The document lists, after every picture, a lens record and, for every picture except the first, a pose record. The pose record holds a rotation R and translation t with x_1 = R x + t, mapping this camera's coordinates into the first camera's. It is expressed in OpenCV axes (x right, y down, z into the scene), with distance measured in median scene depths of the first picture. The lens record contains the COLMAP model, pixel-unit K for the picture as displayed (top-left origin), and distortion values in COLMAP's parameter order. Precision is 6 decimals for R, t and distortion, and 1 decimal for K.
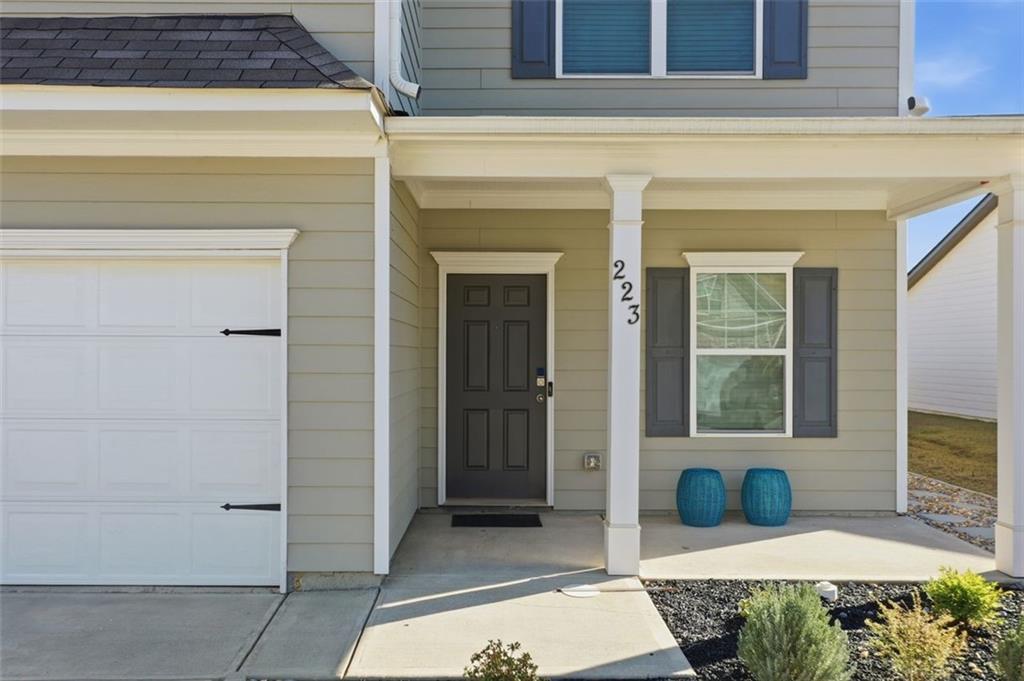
lens RADIAL K [[836.7, 0, 481.8], [0, 836.7, 338.7], [0, 0, 1]] dist [0.010855, -0.002511]
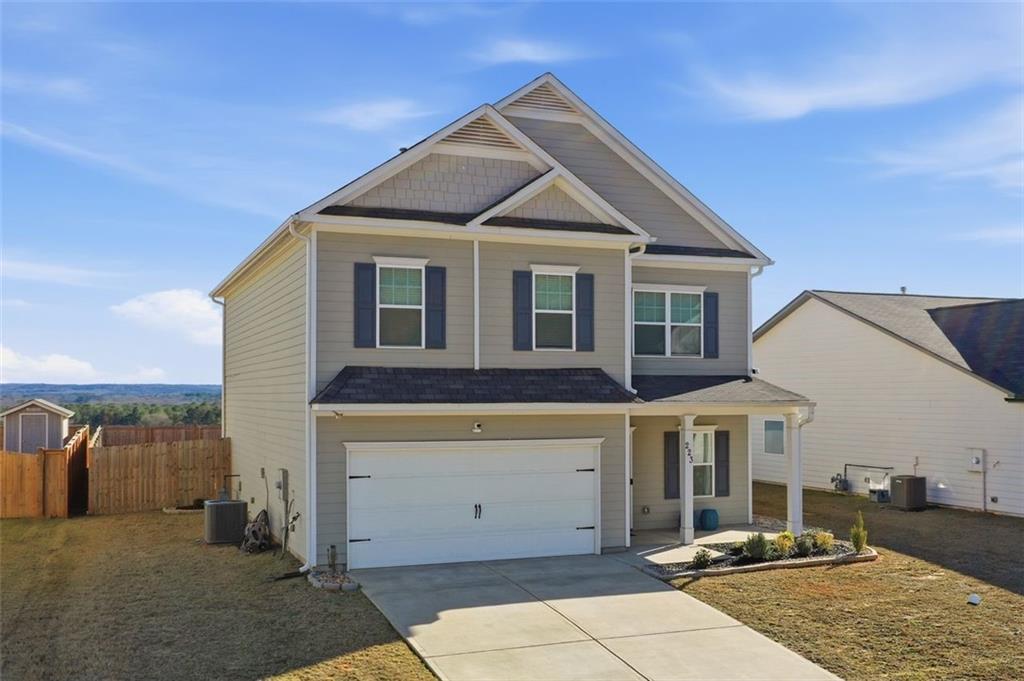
lens RADIAL K [[1000.5, 0, 515.4], [0, 1000.5, 340.6], [0, 0, 1]] dist [-0.009131, 0.000000]
pose [[0.933009, 0.012668, 0.359630, -1.344837], [0.001941, 0.999189, -0.040231, -0.244861], [-0.359847, 0.038234, 0.932227, -1.705152]]
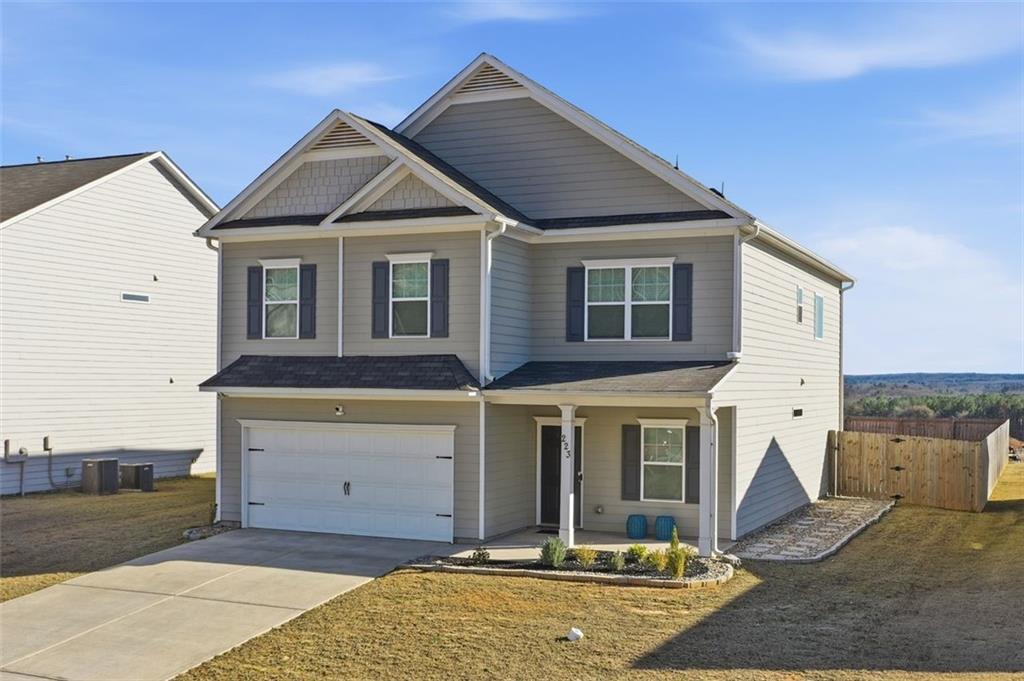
lens RADIAL K [[1042.7, 0, 511.8], [0, 1042.7, 349.4], [0, 0, 1]] dist [0.011272, 0.000000]
pose [[0.921003, -0.010657, -0.389409, 1.040988], [0.001293, 0.999704, -0.024300, -0.224593], [0.389552, 0.021876, 0.920745, -1.747939]]
